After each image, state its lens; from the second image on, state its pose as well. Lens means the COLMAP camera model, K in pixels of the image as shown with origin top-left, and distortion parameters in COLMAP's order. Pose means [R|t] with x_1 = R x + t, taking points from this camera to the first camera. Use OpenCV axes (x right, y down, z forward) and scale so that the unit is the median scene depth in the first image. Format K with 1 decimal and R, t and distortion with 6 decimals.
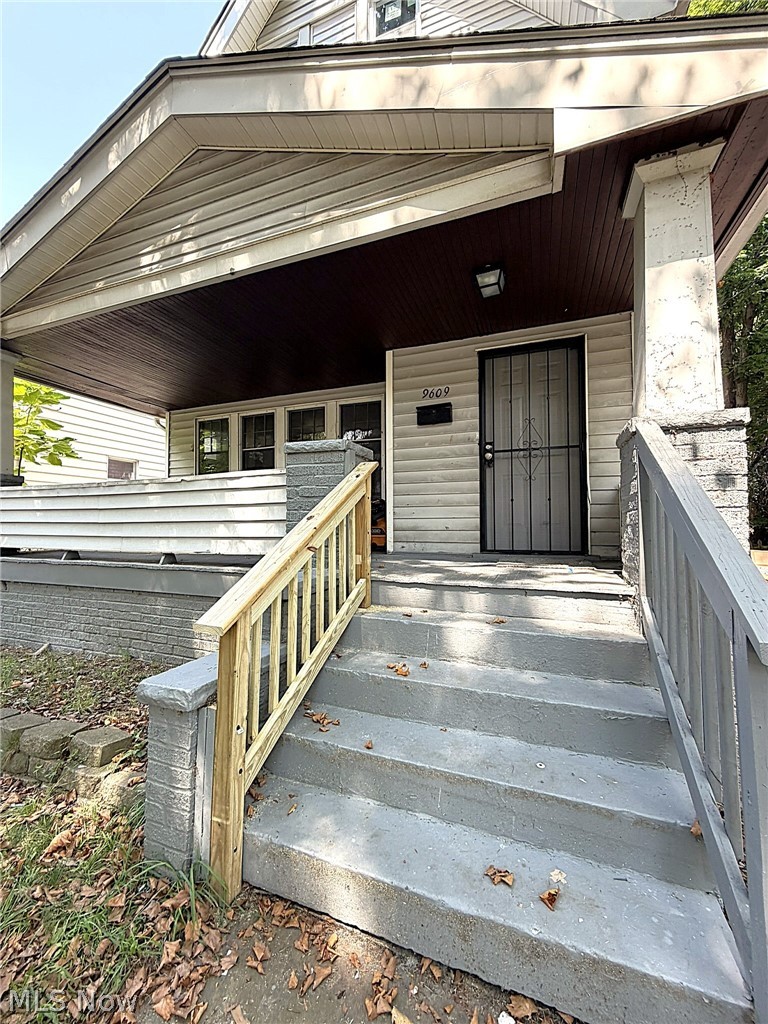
lens RADIAL K [[410.6, 0, 385.5], [0, 410.6, 515.8], [0, 0, 1]] dist [-0.001965, -0.000748]
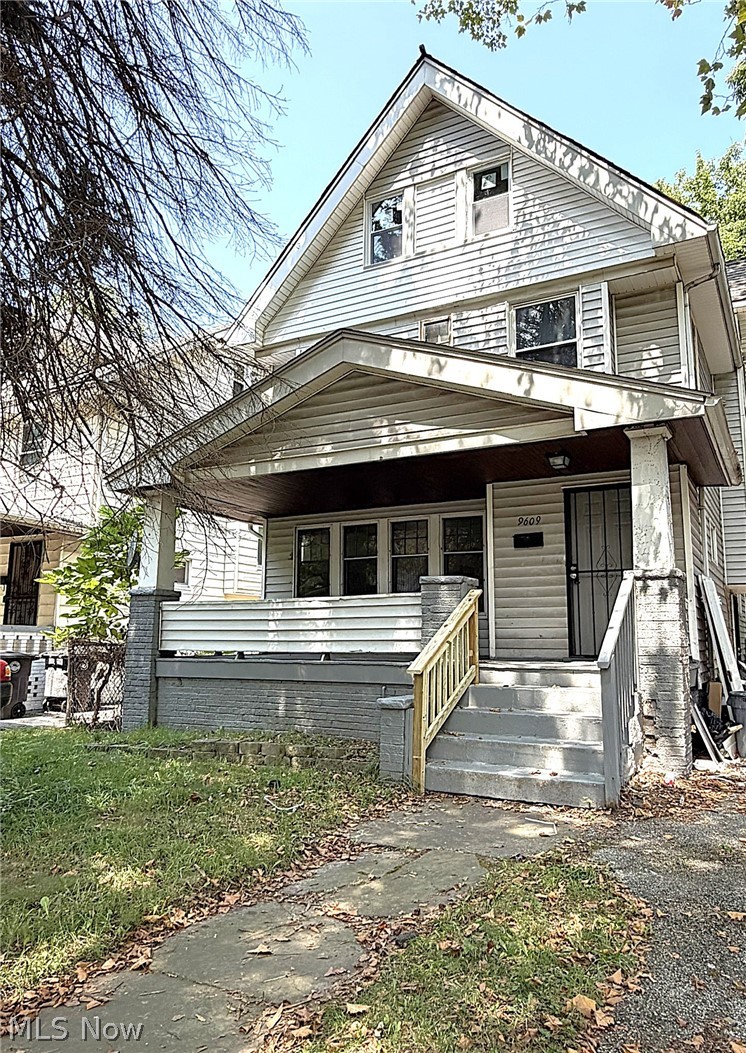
lens RADIAL K [[755.3, 0, 384.3], [0, 755.3, 530.8], [0, 0, 1]] dist [0.005815, 0.003749]
pose [[0.990679, -0.014340, -0.135458, 0.002808], [-0.002908, 0.991990, -0.126283, 0.005870], [0.136183, 0.125500, 0.982702, -1.265388]]
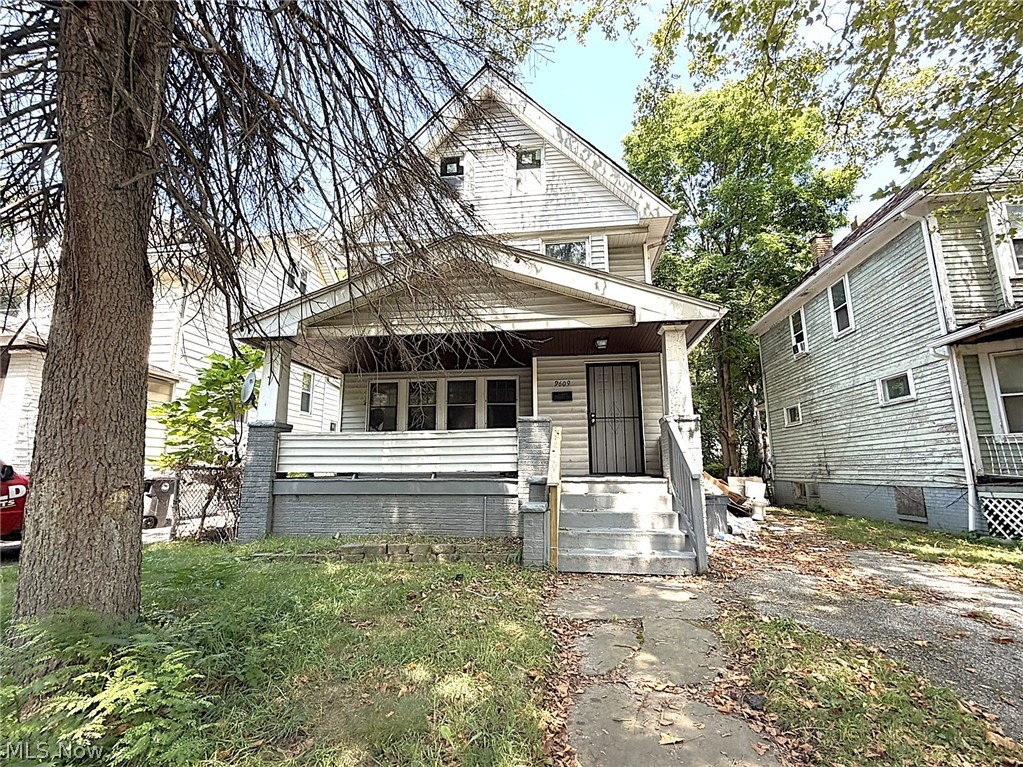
lens RADIAL K [[469.2, 0, 508.1], [0, 469.2, 389.1], [0, 0, 1]] dist [-0.000026, 0.000527]
pose [[0.972652, 0.038375, 0.229077, -0.601311], [-0.003044, 0.988278, -0.152634, 0.037324], [-0.232249, 0.147762, 0.961367, -0.943770]]
